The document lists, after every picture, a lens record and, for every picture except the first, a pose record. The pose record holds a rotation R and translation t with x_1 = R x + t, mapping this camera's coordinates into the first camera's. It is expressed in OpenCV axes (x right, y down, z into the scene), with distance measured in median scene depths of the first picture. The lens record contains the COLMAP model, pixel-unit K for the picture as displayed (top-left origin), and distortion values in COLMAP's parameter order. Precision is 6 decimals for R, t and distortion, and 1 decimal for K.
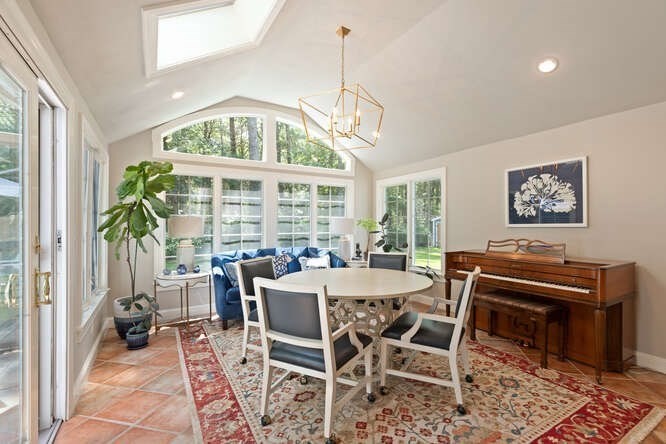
lens RADIAL K [[303.3, 0, 332.7], [0, 303.3, 224.1], [0, 0, 1]] dist [0.004536, 0.001367]
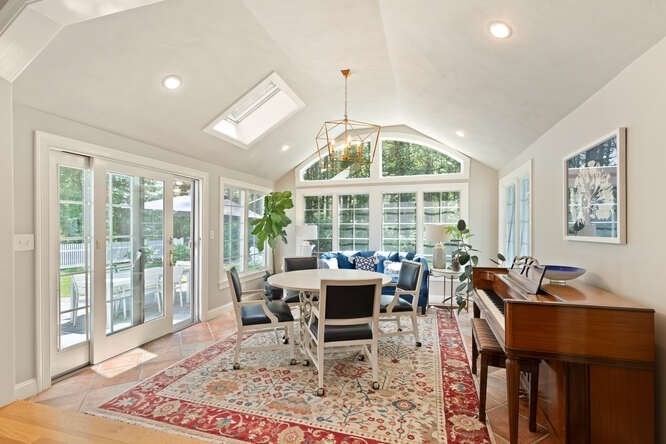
lens RADIAL K [[303.3, 0, 336.1], [0, 303.3, 225.5], [0, 0, 1]] dist [0.004536, 0.001367]
pose [[0.669210, -0.002998, -0.743067, 1.054591], [0.000826, 0.999994, -0.003291, -0.029531], [0.743073, 0.001588, 0.669209, 0.196348]]
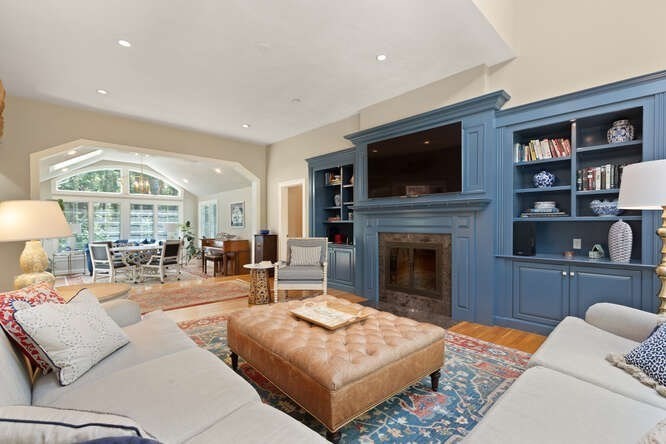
lens RADIAL K [[303.3, 0, 329.2], [0, 303.3, 225.8], [0, 0, 1]] dist [0.004536, 0.001367]
pose [[0.977792, -0.001328, 0.209572, 1.172975], [0.000539, 0.999993, 0.003818, -0.021520], [-0.209576, -0.003620, 0.977786, -2.044025]]
